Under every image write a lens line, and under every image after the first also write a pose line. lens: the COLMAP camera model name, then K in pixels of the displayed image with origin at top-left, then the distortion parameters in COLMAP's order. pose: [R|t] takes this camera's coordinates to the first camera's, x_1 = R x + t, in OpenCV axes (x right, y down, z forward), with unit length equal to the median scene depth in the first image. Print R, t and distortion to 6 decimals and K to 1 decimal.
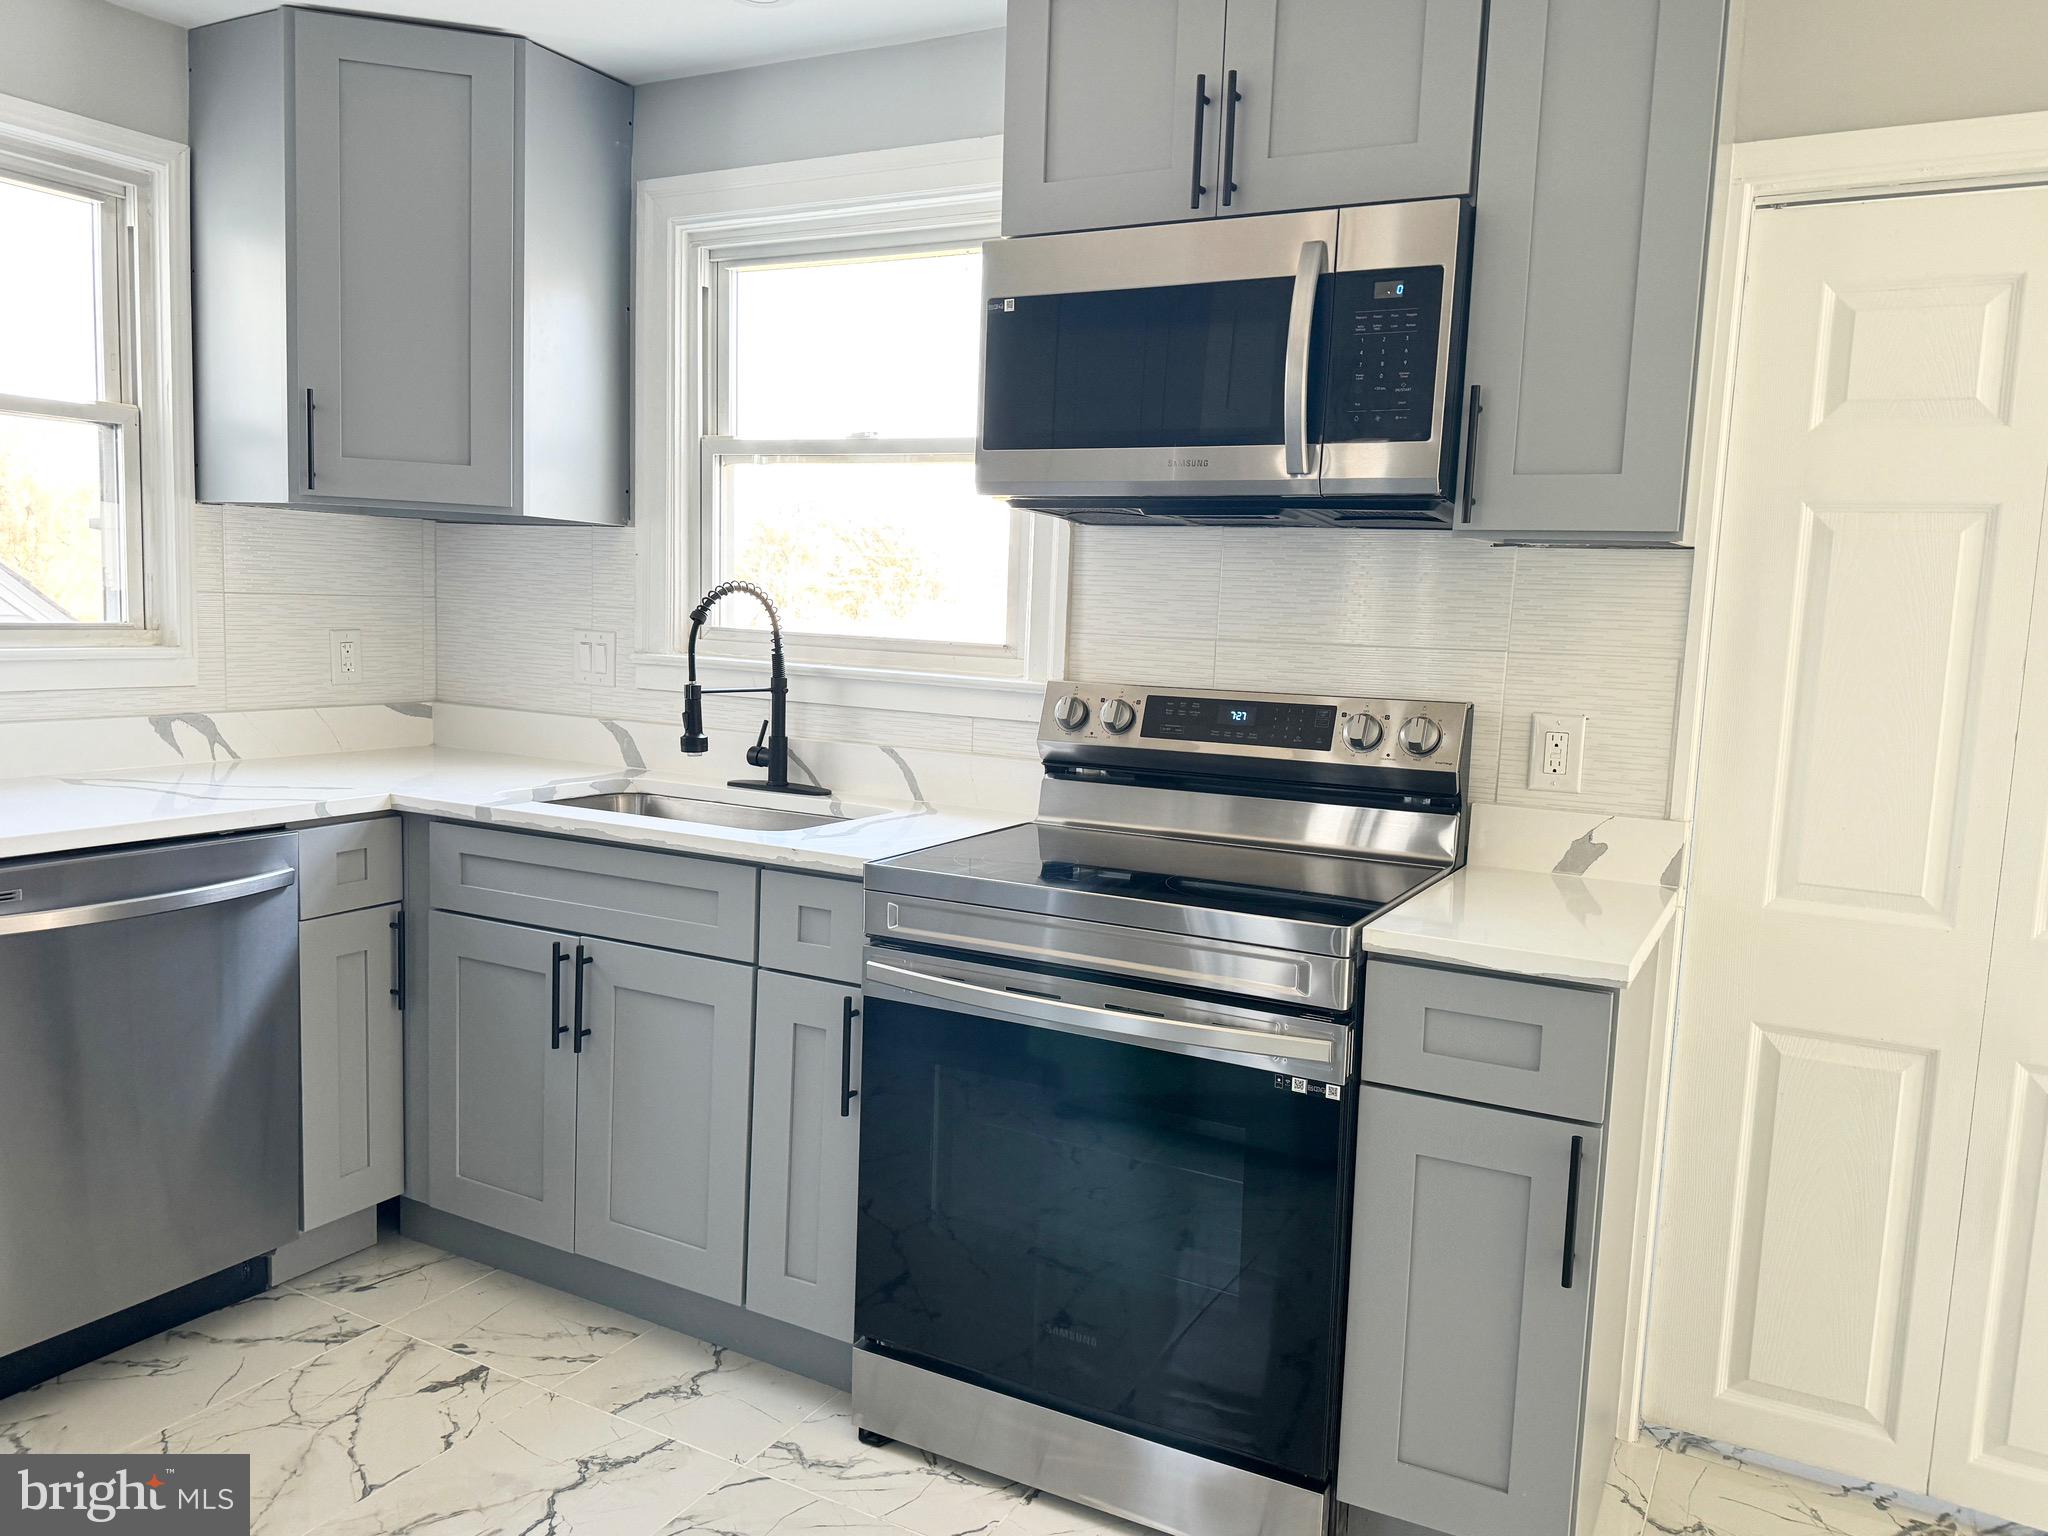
lens RADIAL K [[1511.0, 0, 1022.4], [0, 1511.0, 771.1], [0, 0, 1]] dist [0.000781, -0.019692]
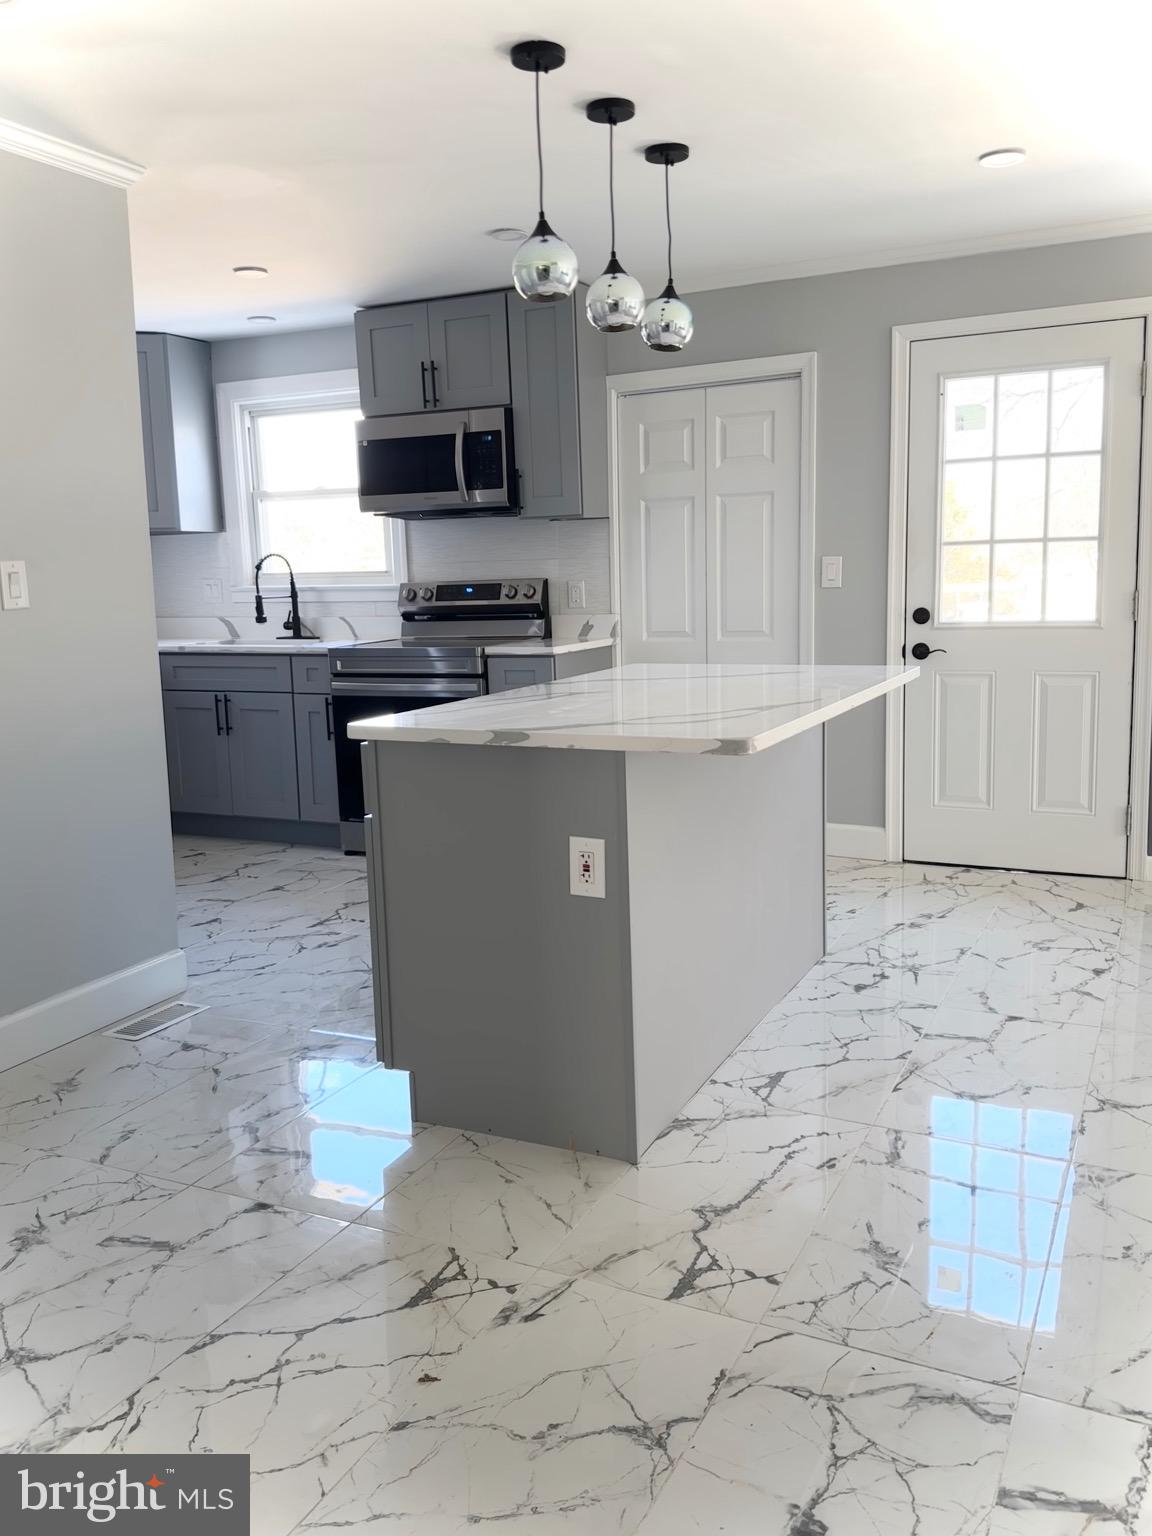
lens RADIAL K [[1261.3, 0, 578.1], [0, 1261.3, 782.2], [0, 0, 1]] dist [0.002751, -0.000725]
pose [[0.996399, -0.073640, 0.042032, 0.213744], [0.070887, 0.995455, 0.063593, 0.169483], [-0.046524, -0.060385, 0.997090, -1.217668]]
